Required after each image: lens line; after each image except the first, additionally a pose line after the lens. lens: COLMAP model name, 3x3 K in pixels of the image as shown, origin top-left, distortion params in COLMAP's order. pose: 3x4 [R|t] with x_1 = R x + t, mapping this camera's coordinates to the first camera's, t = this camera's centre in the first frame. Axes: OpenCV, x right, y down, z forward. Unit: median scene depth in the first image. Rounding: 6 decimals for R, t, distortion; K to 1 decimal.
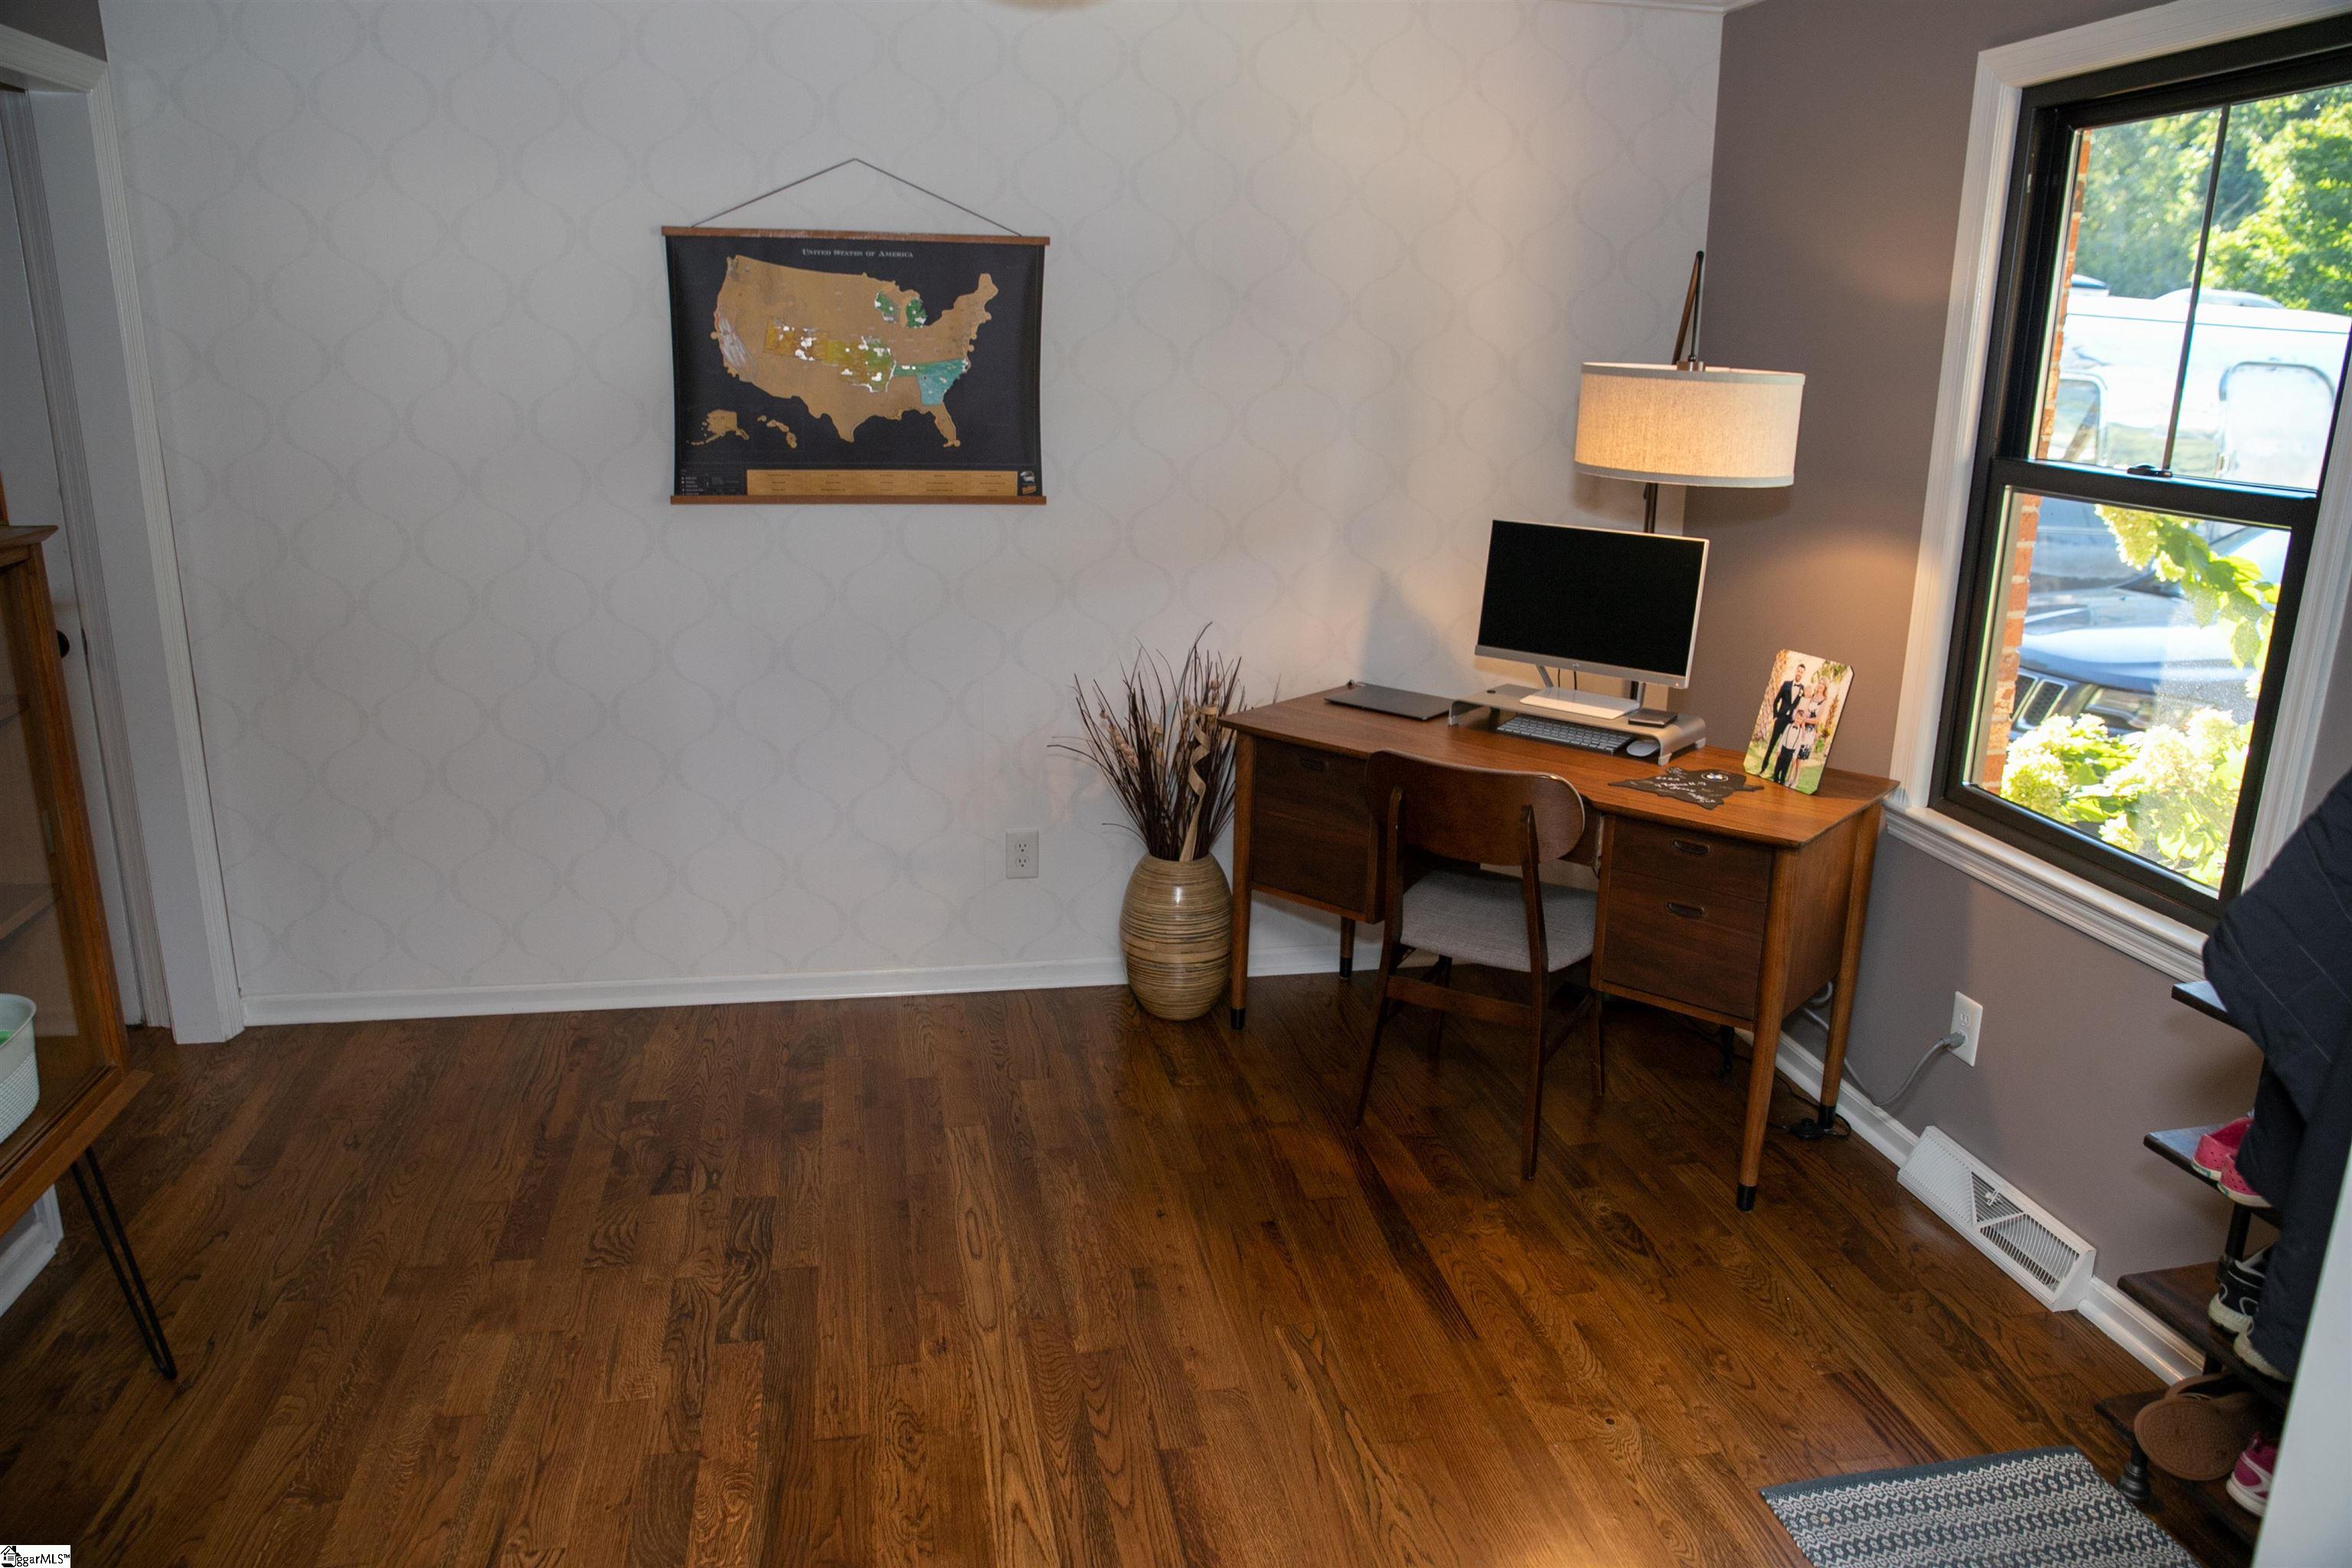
lens RADIAL K [[1610.4, 0, 1176.0], [0, 1610.4, 784.0], [0, 0, 1]] dist [-0.131499, 0.098448]
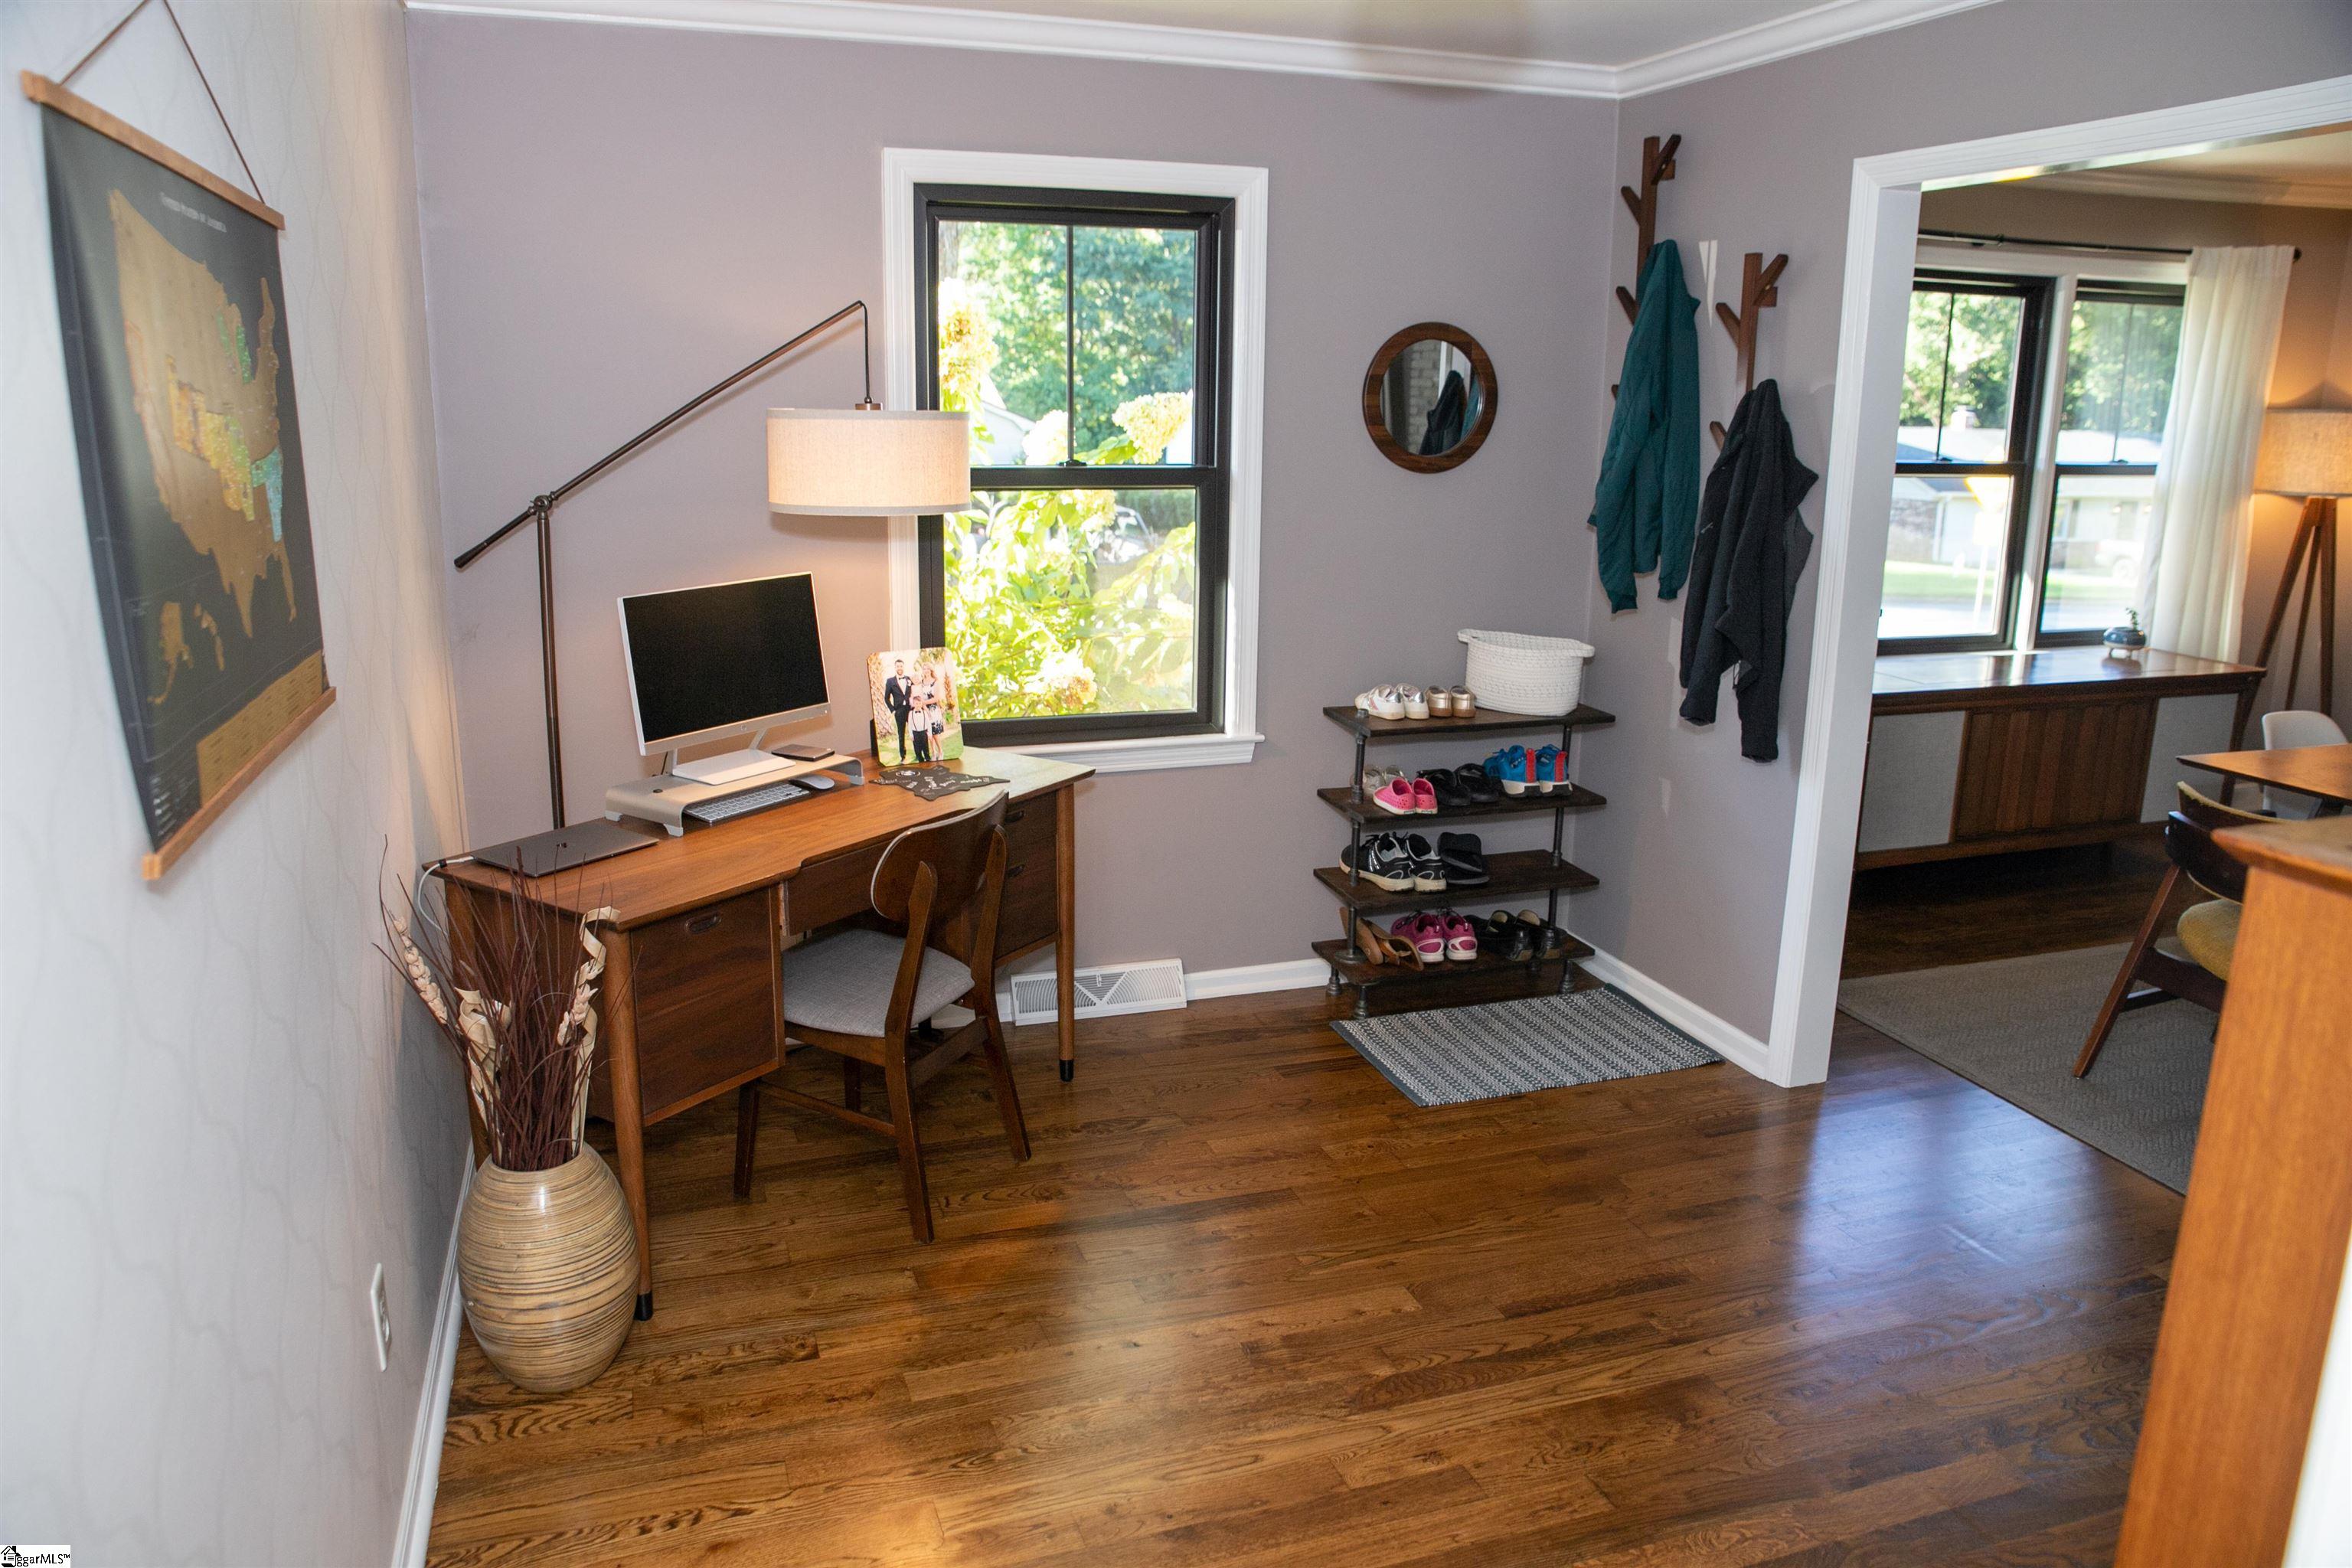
lens RADIAL K [[1610.4, 0, 1176.0], [0, 1610.4, 784.0], [0, 0, 1]] dist [-0.131499, 0.098448]
pose [[-0.136329, -0.253306, 0.957732, -0.766987], [0.254009, 0.925502, 0.280938, -0.266643], [-0.957546, 0.281572, -0.061831, 0.896611]]
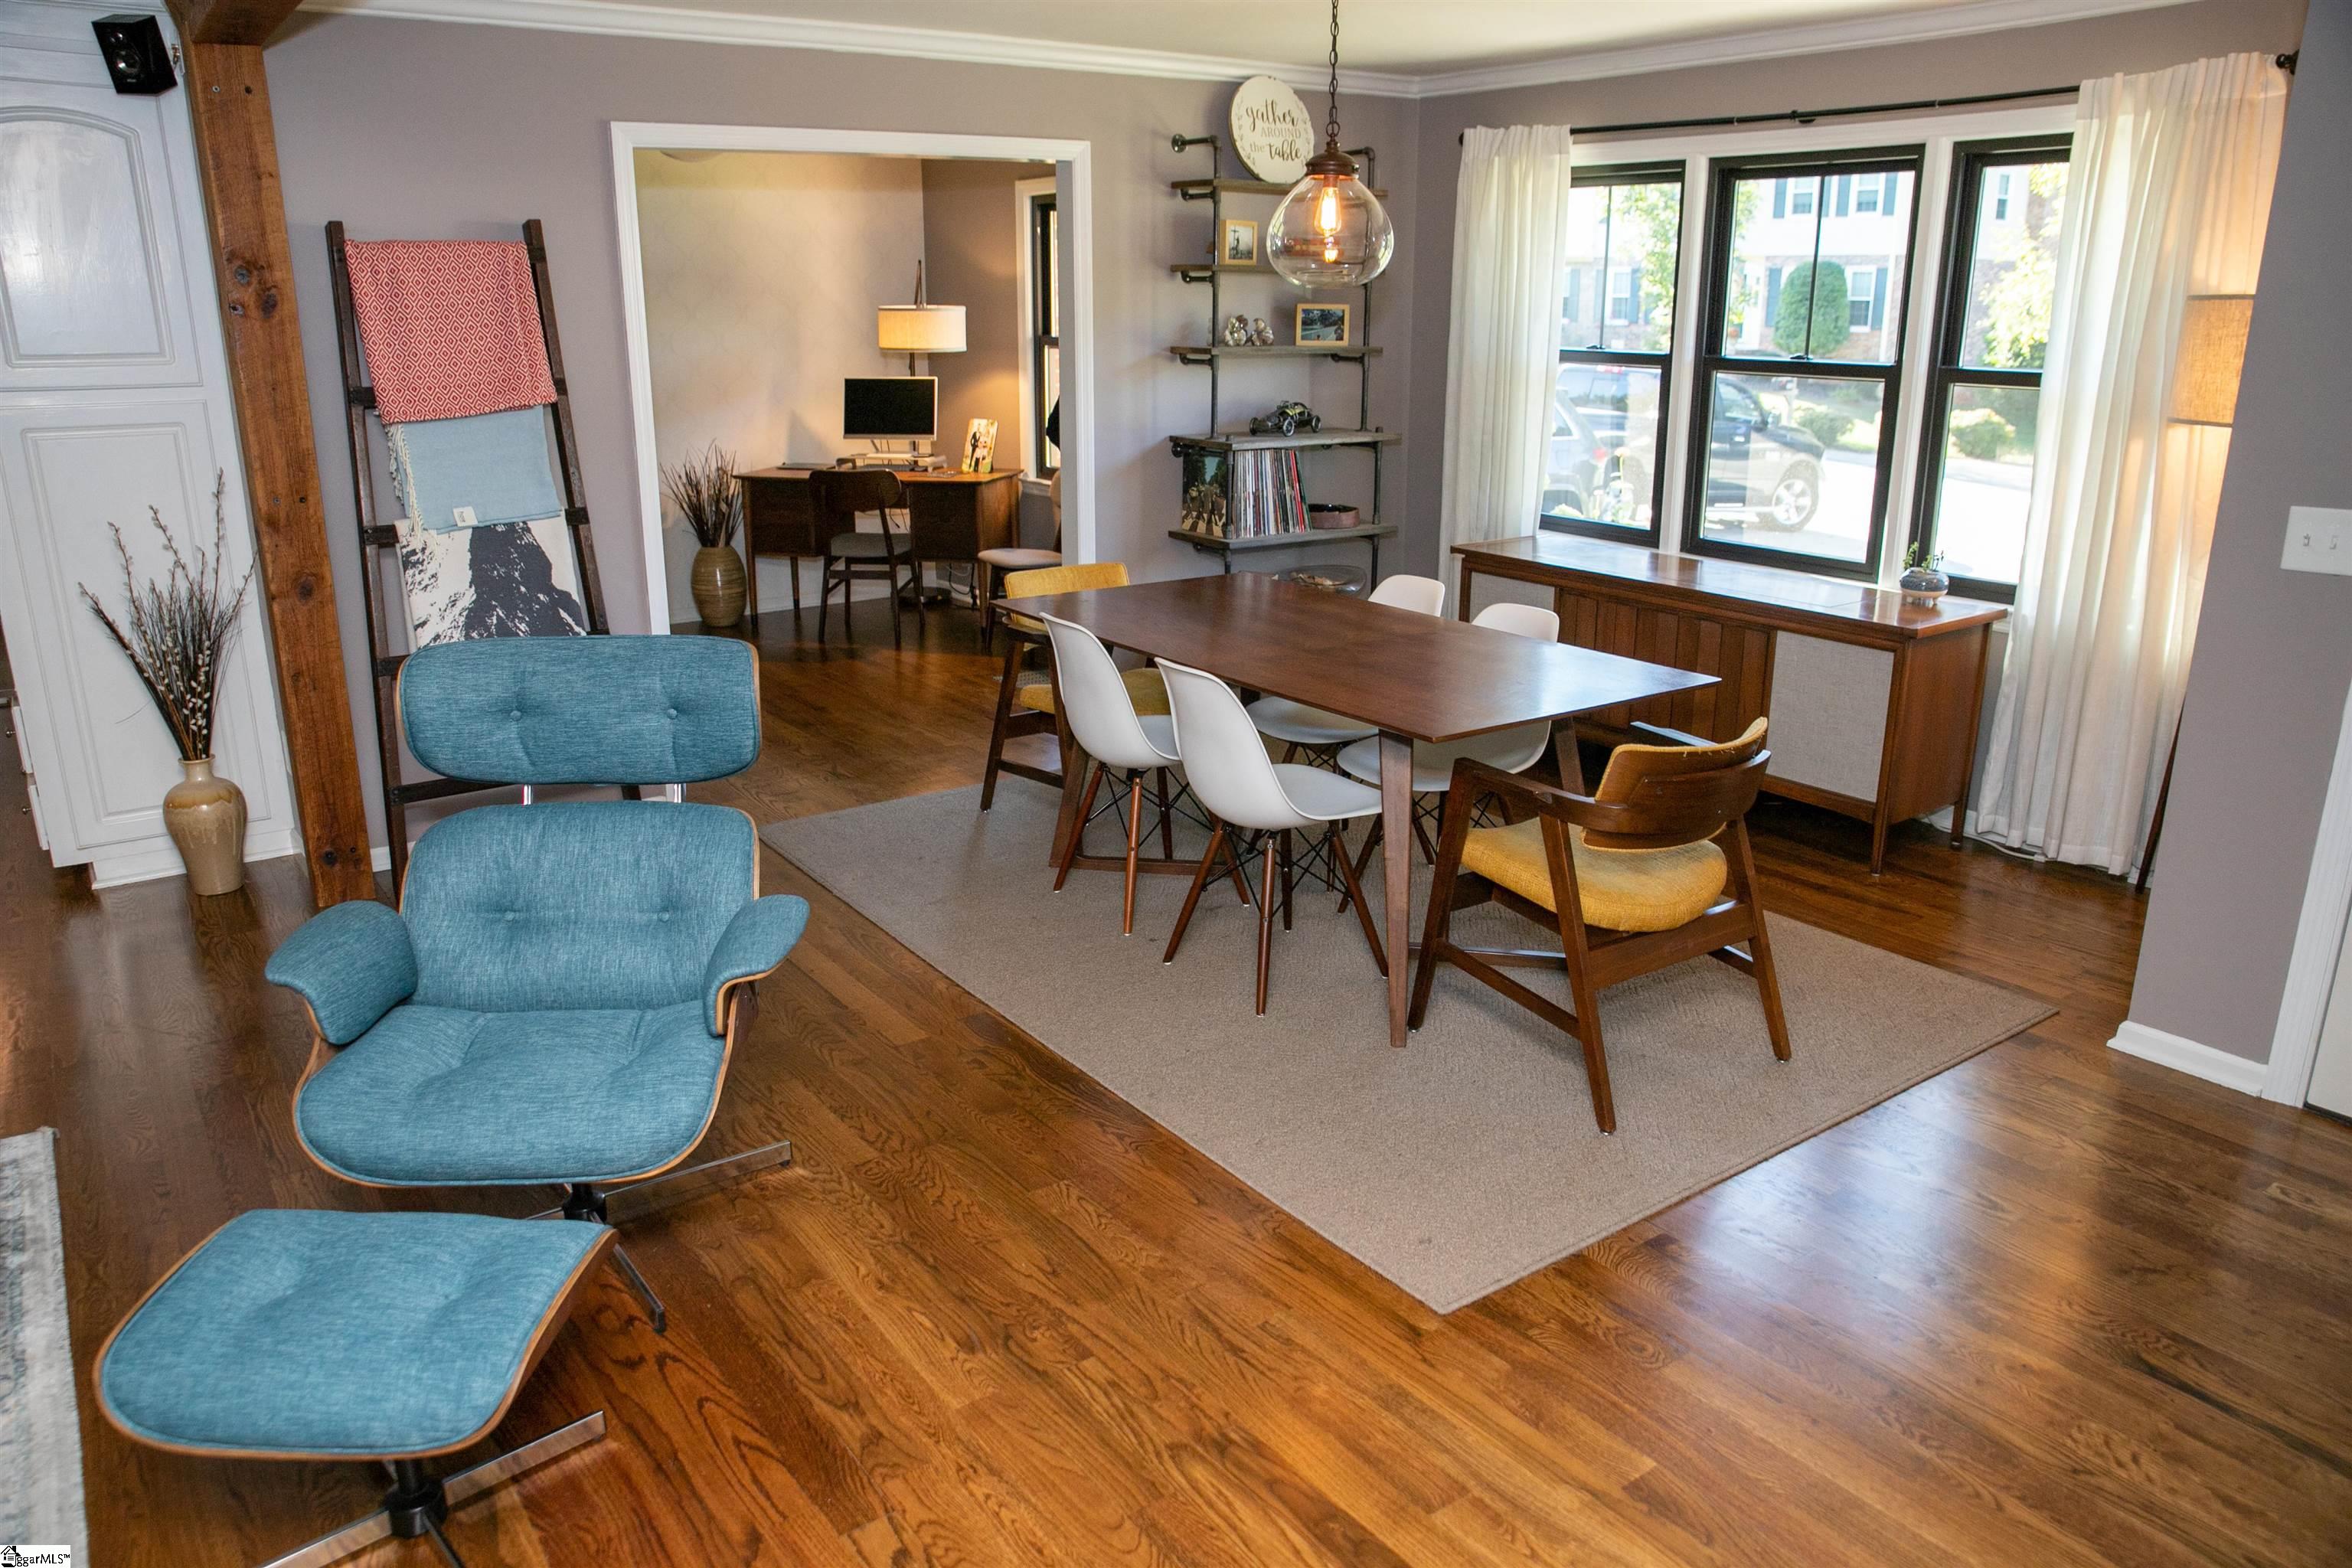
lens RADIAL K [[1610.4, 0, 1176.0], [0, 1610.4, 784.0], [0, 0, 1]] dist [-0.131499, 0.098448]
pose [[0.904101, -0.135701, 0.405200, -0.411611], [0.125507, 0.990742, 0.051761, 0.389272], [-0.408472, 0.004058, 0.912762, -1.393832]]
